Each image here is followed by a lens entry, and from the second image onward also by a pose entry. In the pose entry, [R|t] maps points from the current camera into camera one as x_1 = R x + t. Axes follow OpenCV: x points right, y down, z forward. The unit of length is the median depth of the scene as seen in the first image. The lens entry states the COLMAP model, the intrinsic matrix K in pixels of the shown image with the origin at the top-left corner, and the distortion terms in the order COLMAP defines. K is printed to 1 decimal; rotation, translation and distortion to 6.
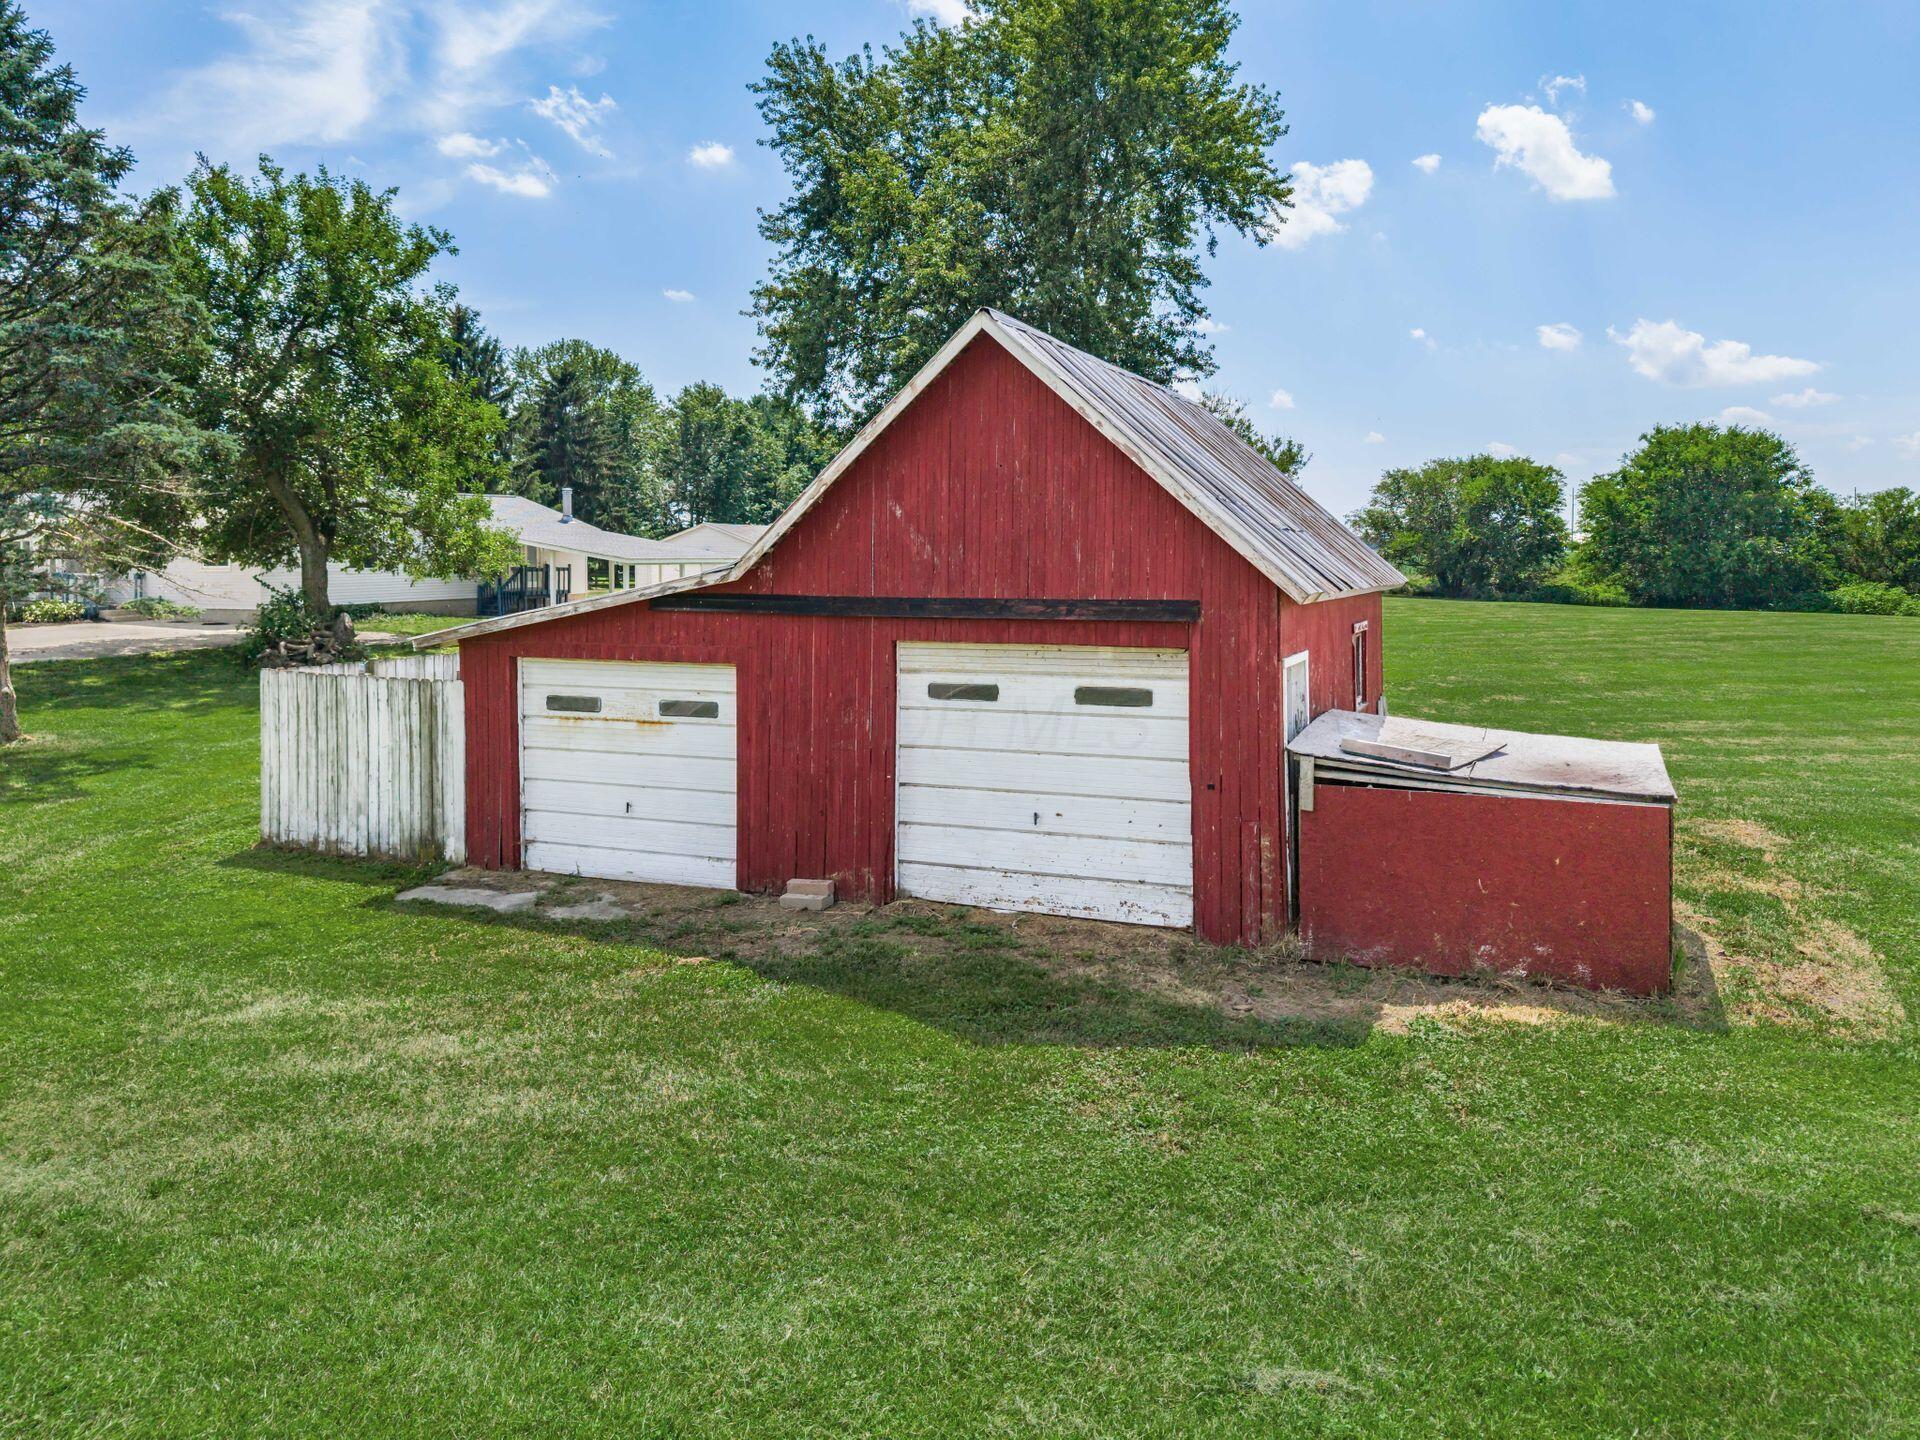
lens RADIAL K [[1369.8, 0, 957.6], [0, 1369.8, 655.0], [0, 0, 1]] dist [0.053660, -0.001664]
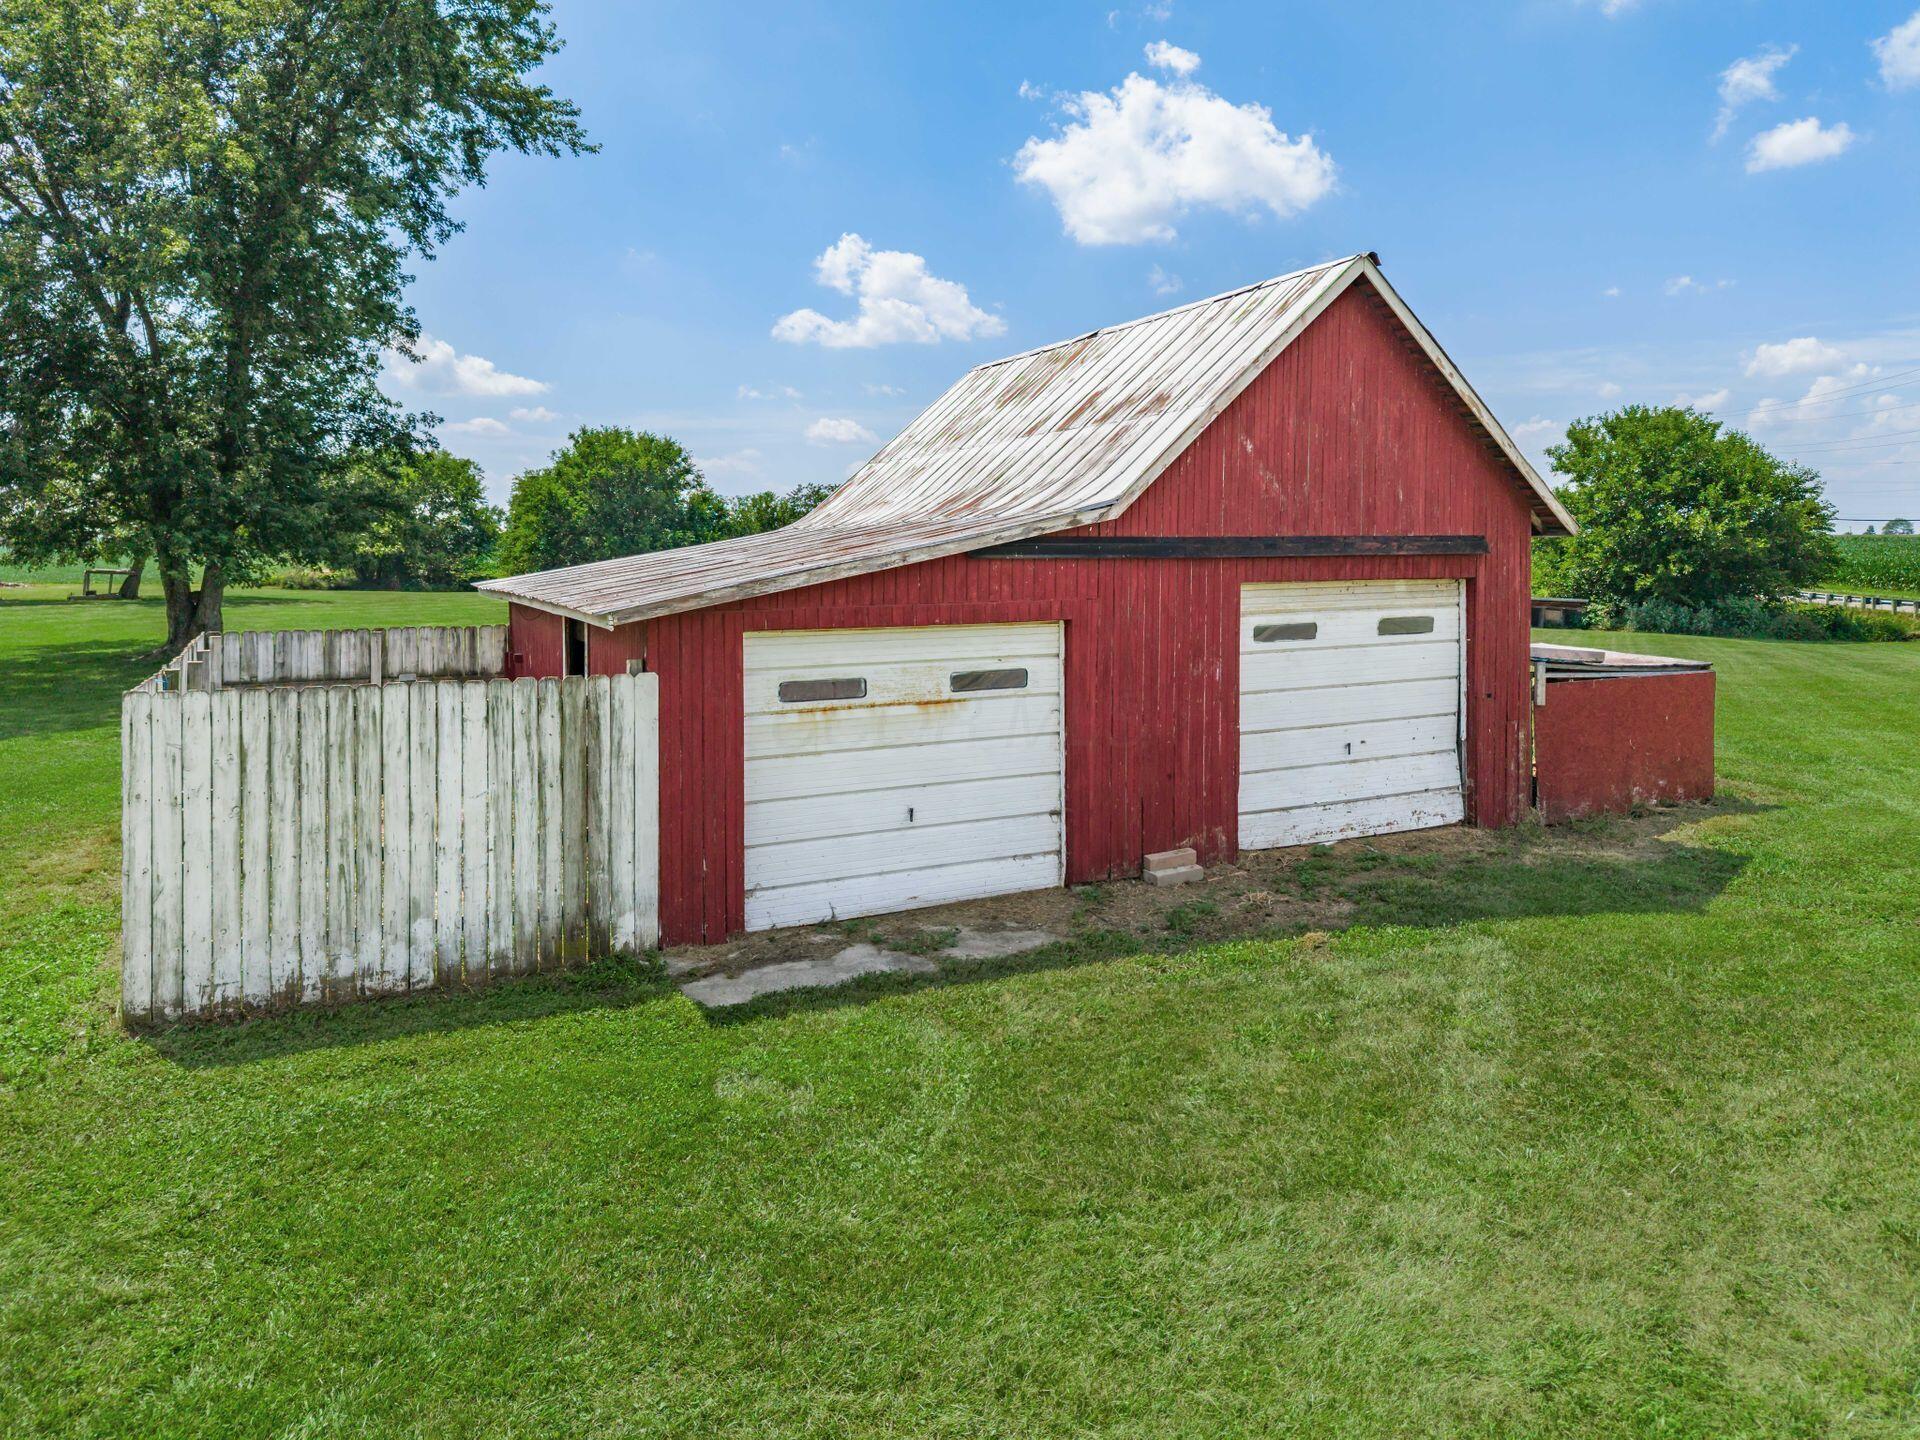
lens RADIAL K [[1369.8, 0, 957.6], [0, 1369.8, 655.0], [0, 0, 1]] dist [0.053660, -0.001664]
pose [[0.633825, -0.061597, 0.771020, -0.845044], [0.061565, 0.997679, 0.029095, -0.000189], [-0.771022, 0.029026, 0.636146, 0.506678]]
